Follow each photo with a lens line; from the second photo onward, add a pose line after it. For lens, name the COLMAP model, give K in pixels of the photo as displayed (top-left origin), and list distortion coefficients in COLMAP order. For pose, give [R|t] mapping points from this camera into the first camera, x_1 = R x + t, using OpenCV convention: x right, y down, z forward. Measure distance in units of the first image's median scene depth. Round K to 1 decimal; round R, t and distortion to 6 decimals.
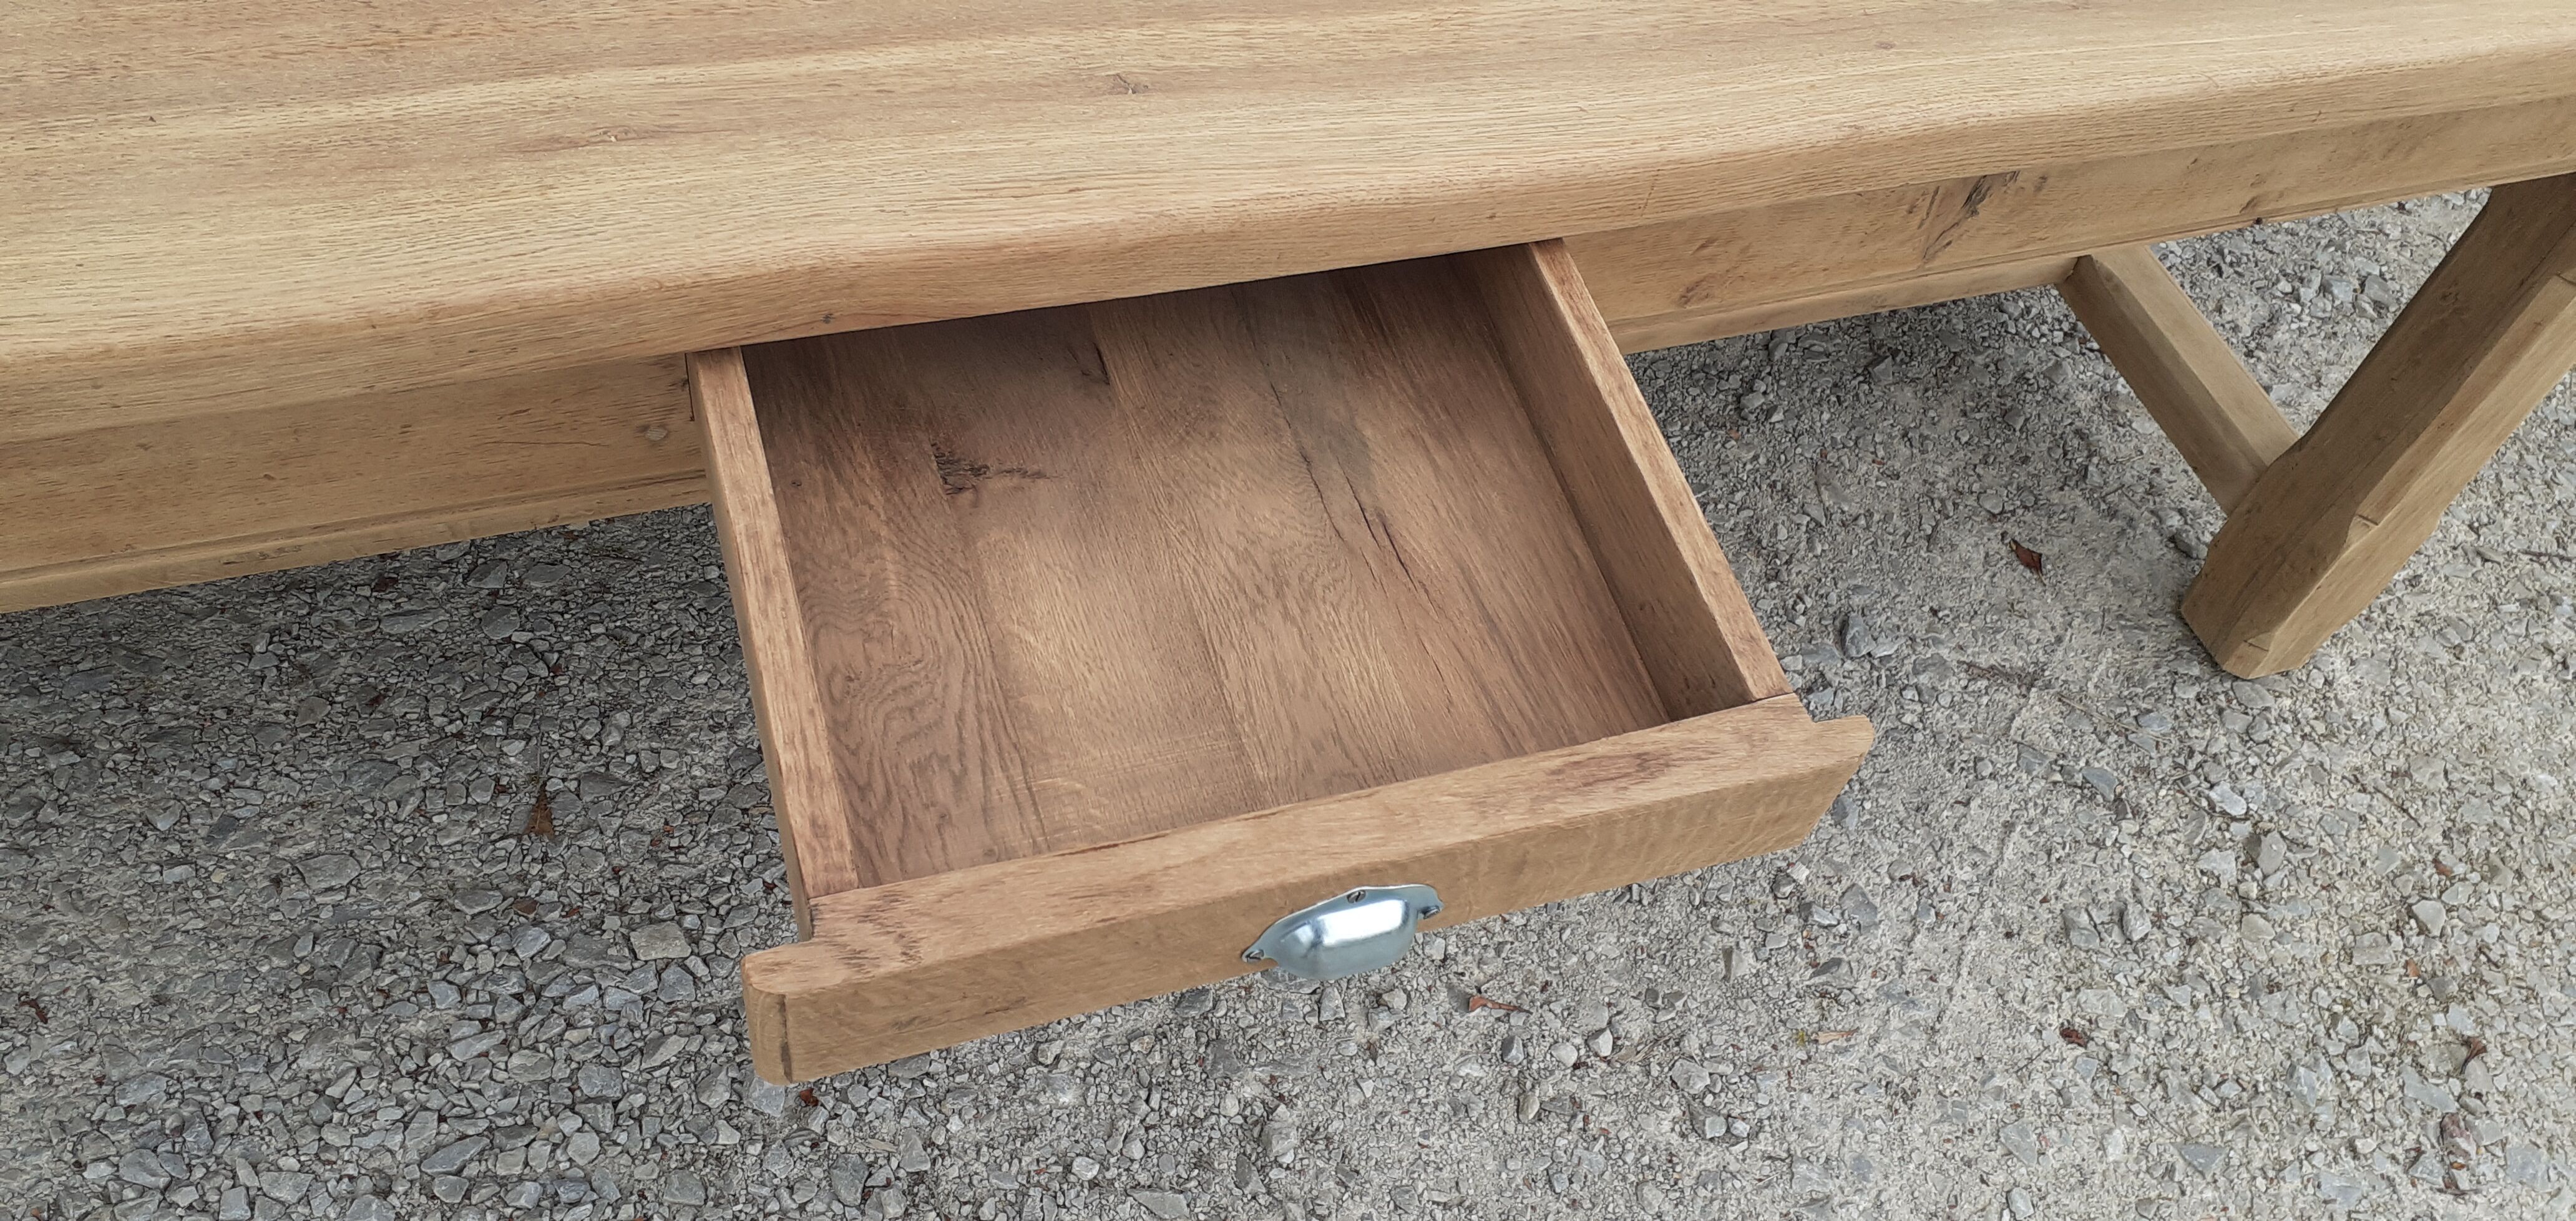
lens RADIAL K [[2063.0, 0, 1296.7], [0, 2063.0, 622.5], [0, 0, 1]] dist [0.036946, -0.044863]
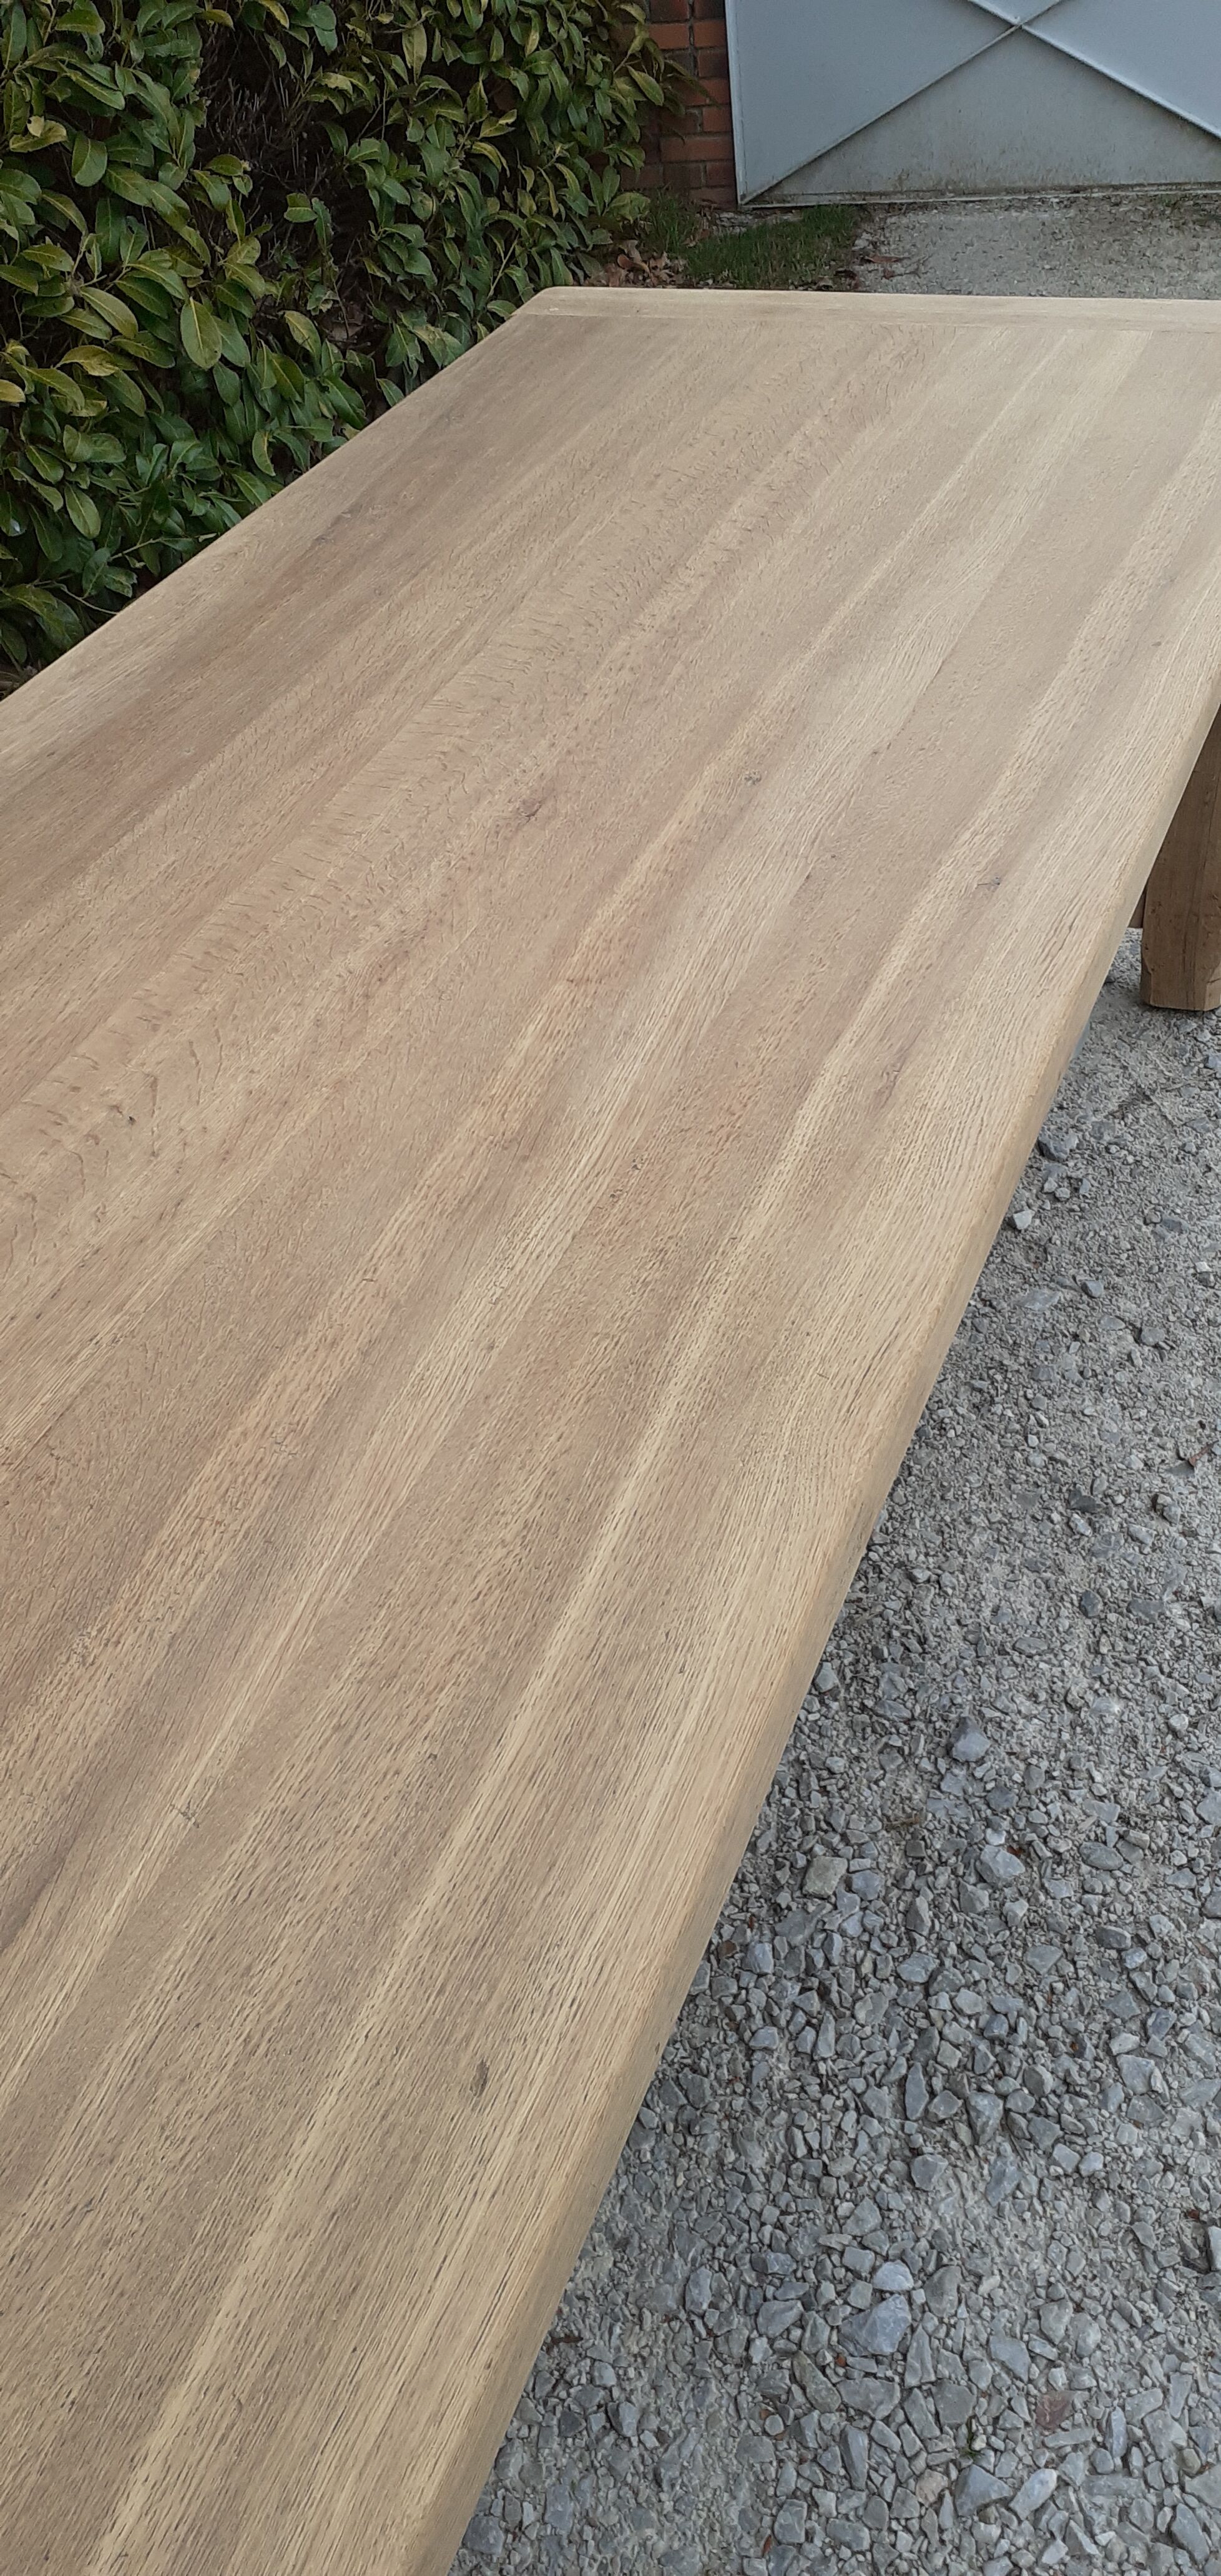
lens RADIAL K [[2063.0, 0, 660.6], [0, 2063.0, 1306.1], [0, 0, 1]] dist [0.036946, -0.044863]
pose [[0.625248, -0.640314, 0.446163, -0.703312], [0.710754, 0.703315, 0.013325, -0.153867], [-0.322326, 0.308781, 0.894852, -0.095316]]
